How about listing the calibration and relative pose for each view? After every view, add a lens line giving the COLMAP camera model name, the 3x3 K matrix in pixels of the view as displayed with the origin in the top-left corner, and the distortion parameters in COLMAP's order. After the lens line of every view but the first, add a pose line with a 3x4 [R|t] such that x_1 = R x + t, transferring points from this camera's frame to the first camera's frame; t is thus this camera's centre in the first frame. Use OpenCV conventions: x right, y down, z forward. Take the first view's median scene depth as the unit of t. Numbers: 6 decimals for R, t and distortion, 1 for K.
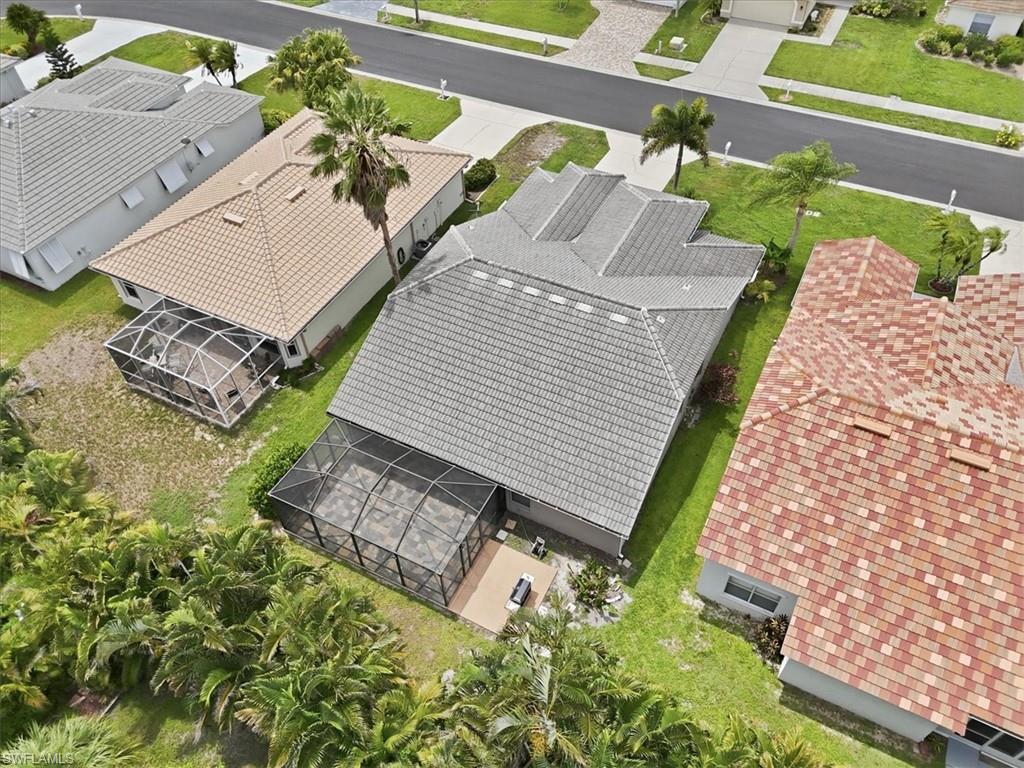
lens RADIAL K [[770.1, 0, 516.5], [0, 770.1, 380.6], [0, 0, 1]] dist [0.031488, -0.011896]
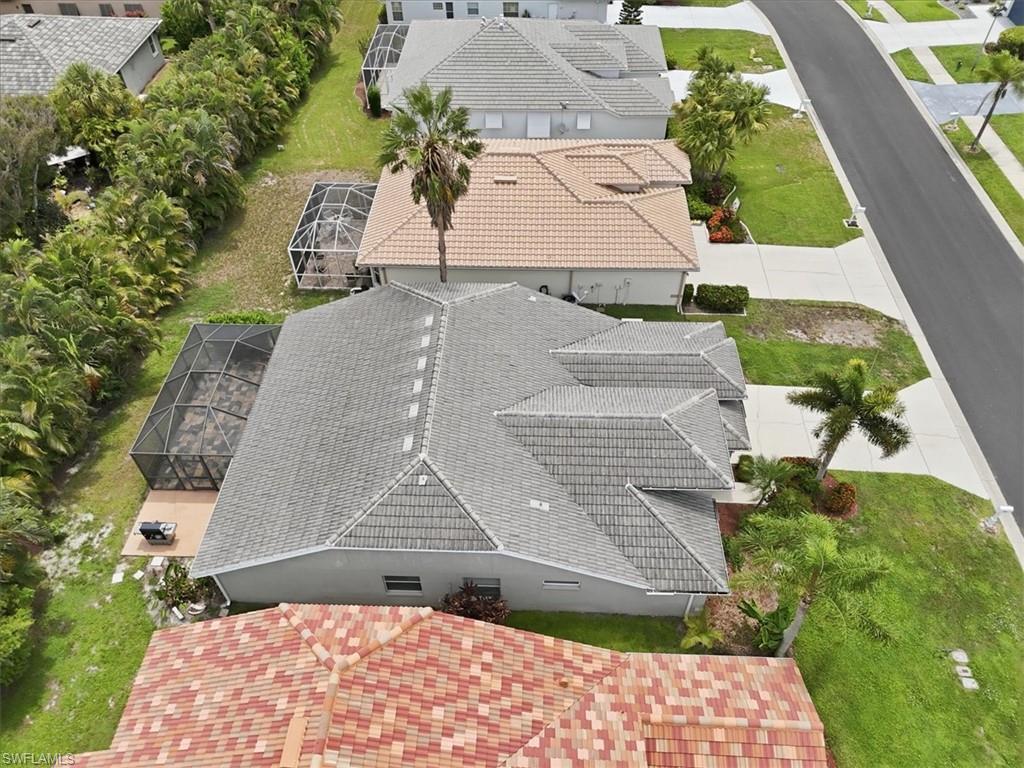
lens RADIAL K [[770.1, 0, 516.5], [0, 770.1, 380.6], [0, 0, 1]] dist [0.031488, -0.011896]
pose [[0.416826, 0.666311, -0.618293, 0.634503], [-0.667969, 0.685861, 0.288811, -0.434534], [0.616501, 0.292616, 0.730959, 0.405181]]
